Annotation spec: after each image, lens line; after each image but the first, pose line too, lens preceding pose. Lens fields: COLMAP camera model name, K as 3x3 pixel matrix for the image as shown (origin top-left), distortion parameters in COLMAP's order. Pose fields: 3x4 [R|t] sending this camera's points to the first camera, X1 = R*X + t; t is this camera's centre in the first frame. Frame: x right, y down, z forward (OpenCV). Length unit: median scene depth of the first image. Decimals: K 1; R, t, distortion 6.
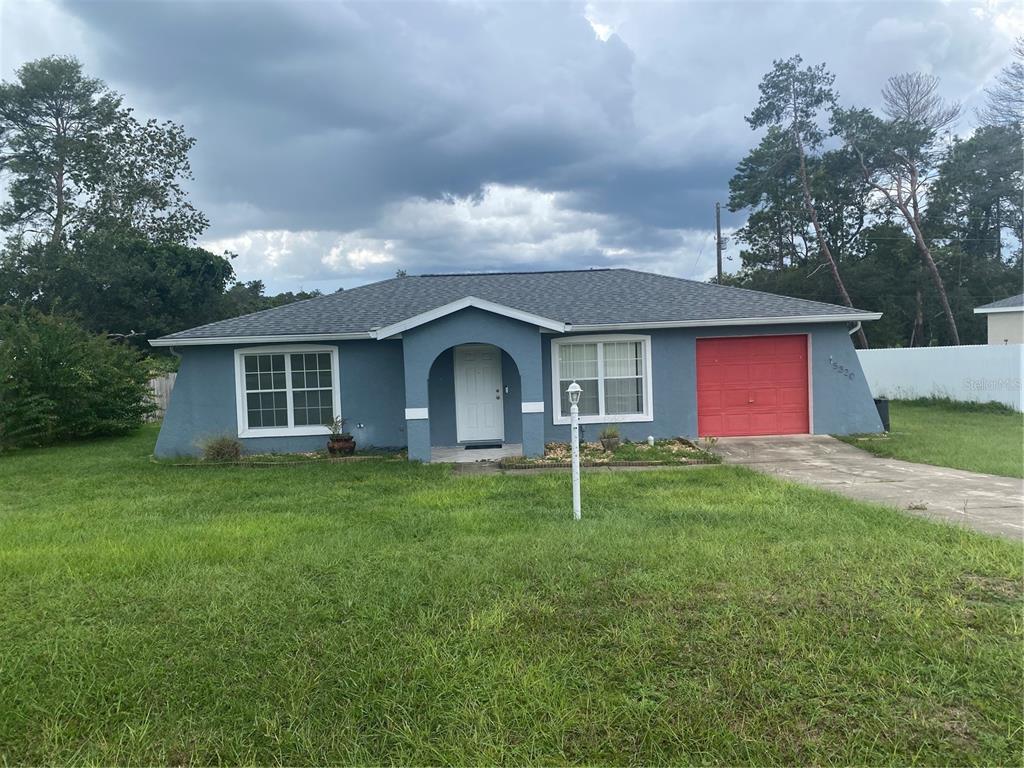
lens RADIAL K [[780.9, 0, 512.0], [0, 780.9, 384.0], [0, 0, 1]] dist [-0.001296, 0.003785]
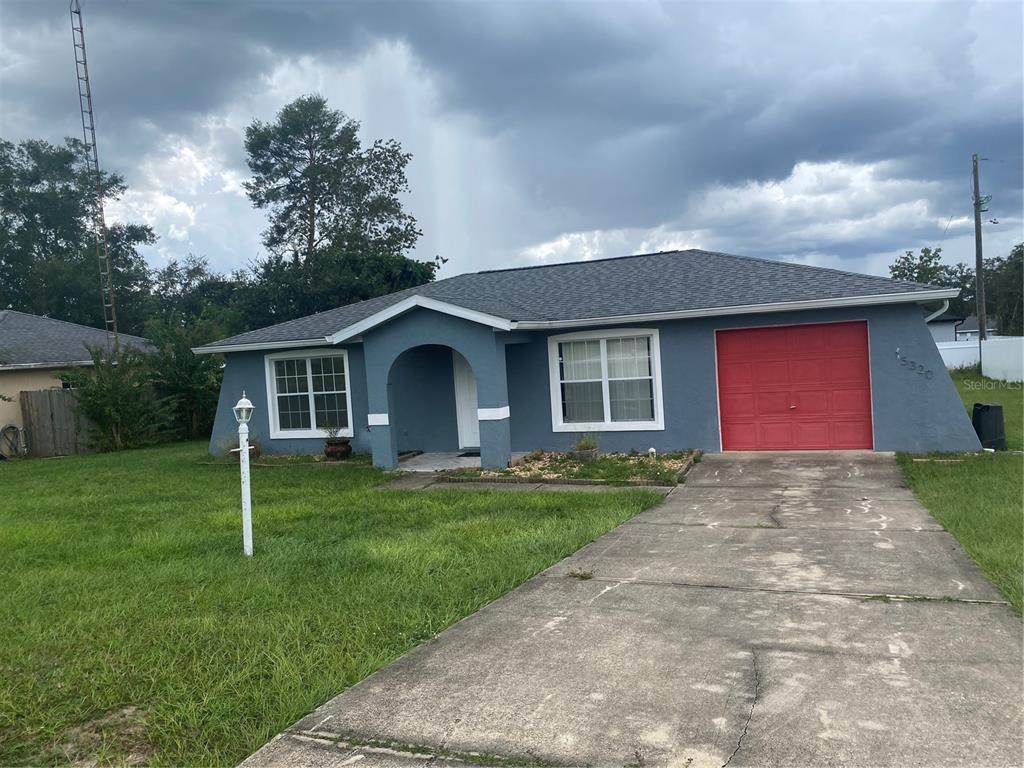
lens RADIAL K [[772.6, 0, 512.0], [0, 772.6, 384.0], [0, 0, 1]] dist [0.021587, 0.000230]
pose [[0.924352, -0.005497, -0.381502, 0.344963], [0.009657, 0.999913, 0.008991, -0.011375], [0.381419, -0.011995, 0.924324, 0.160470]]
